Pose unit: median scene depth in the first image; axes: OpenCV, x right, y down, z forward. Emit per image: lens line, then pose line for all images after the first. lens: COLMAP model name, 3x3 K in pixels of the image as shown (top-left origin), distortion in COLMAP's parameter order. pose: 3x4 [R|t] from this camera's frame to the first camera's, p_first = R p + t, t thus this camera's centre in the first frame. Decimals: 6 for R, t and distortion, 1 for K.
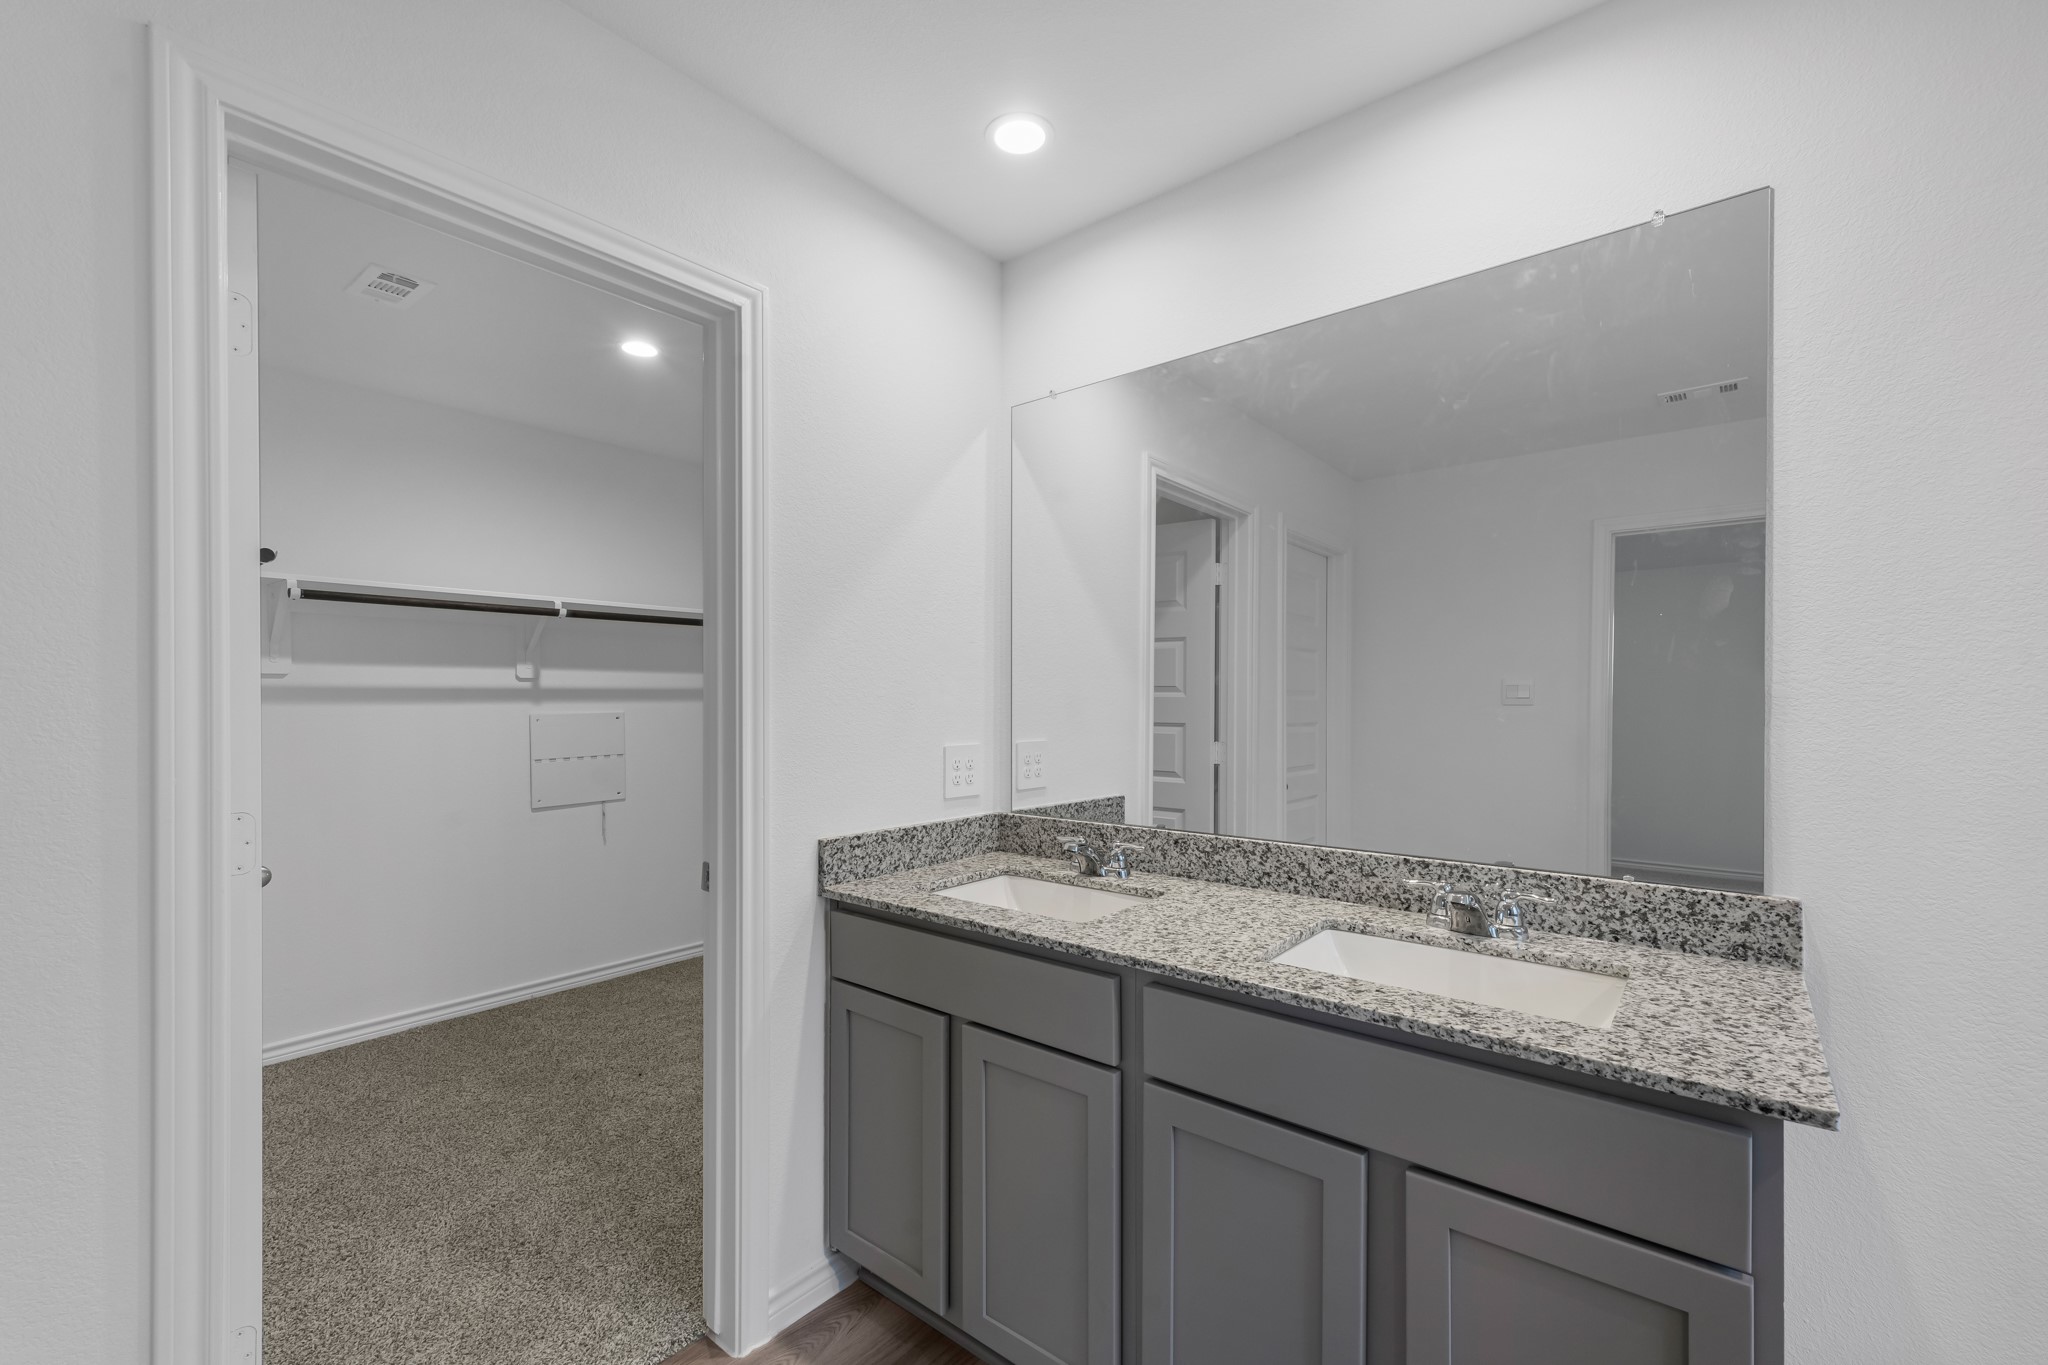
lens RADIAL K [[795.7, 0, 1020.6], [0, 795.7, 714.4], [0, 0, 1]] dist [0.008051, -0.001165]
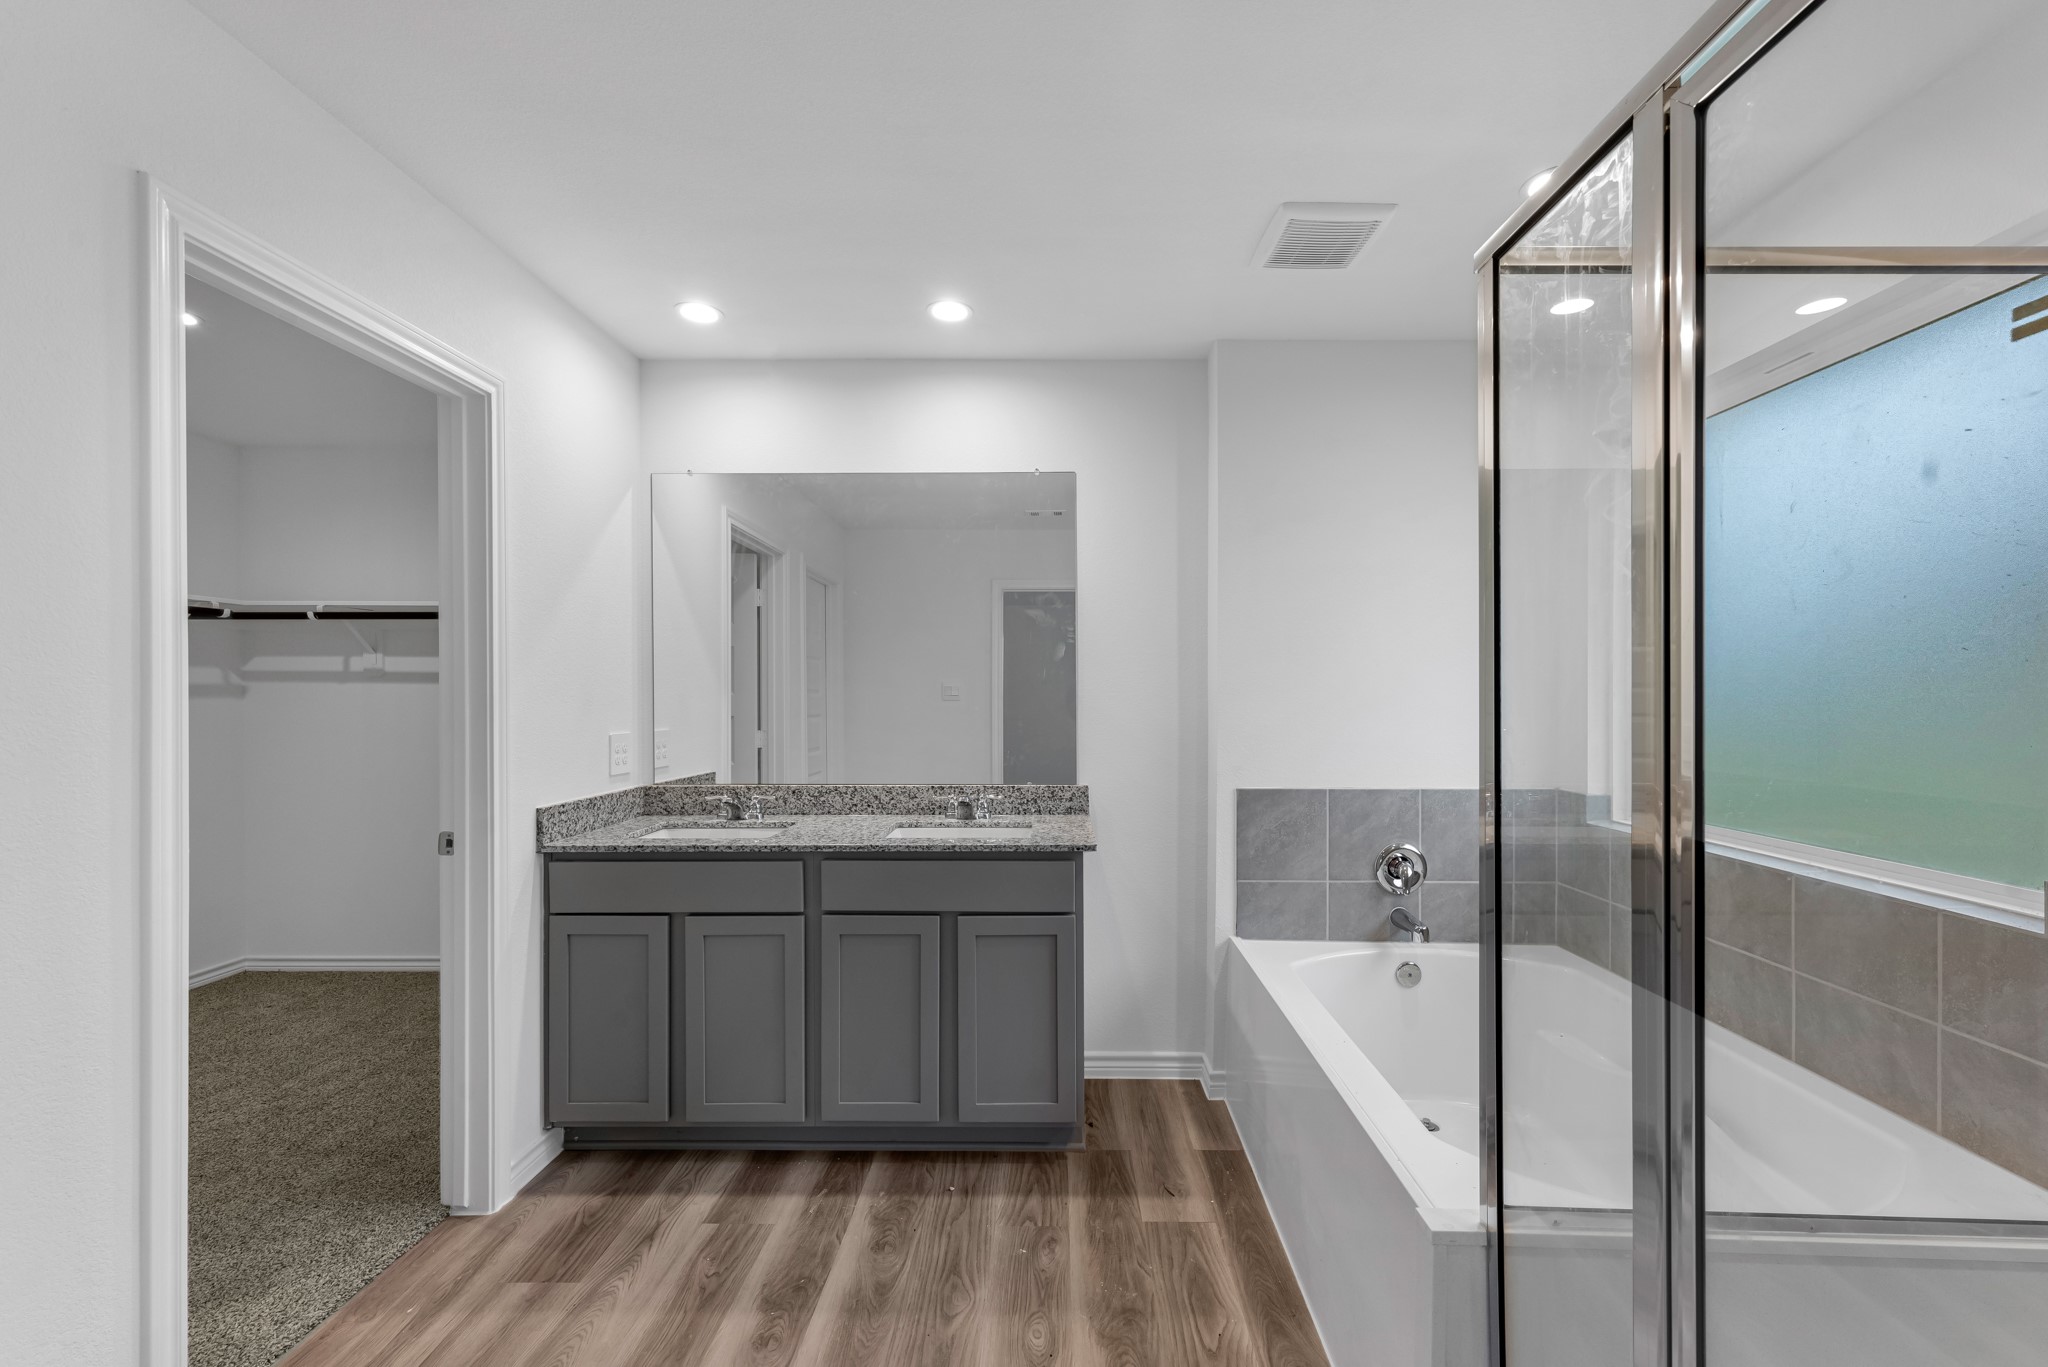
lens RADIAL K [[795.7, 0, 1022.7], [0, 795.7, 696.7], [0, 0, 1]] dist [0.008051, -0.001165]
pose [[0.775180, 0.000394, 0.631741, -0.498791], [0.010167, 0.999863, -0.013099, 0.003689], [-0.631659, 0.016577, 0.775069, -0.531857]]
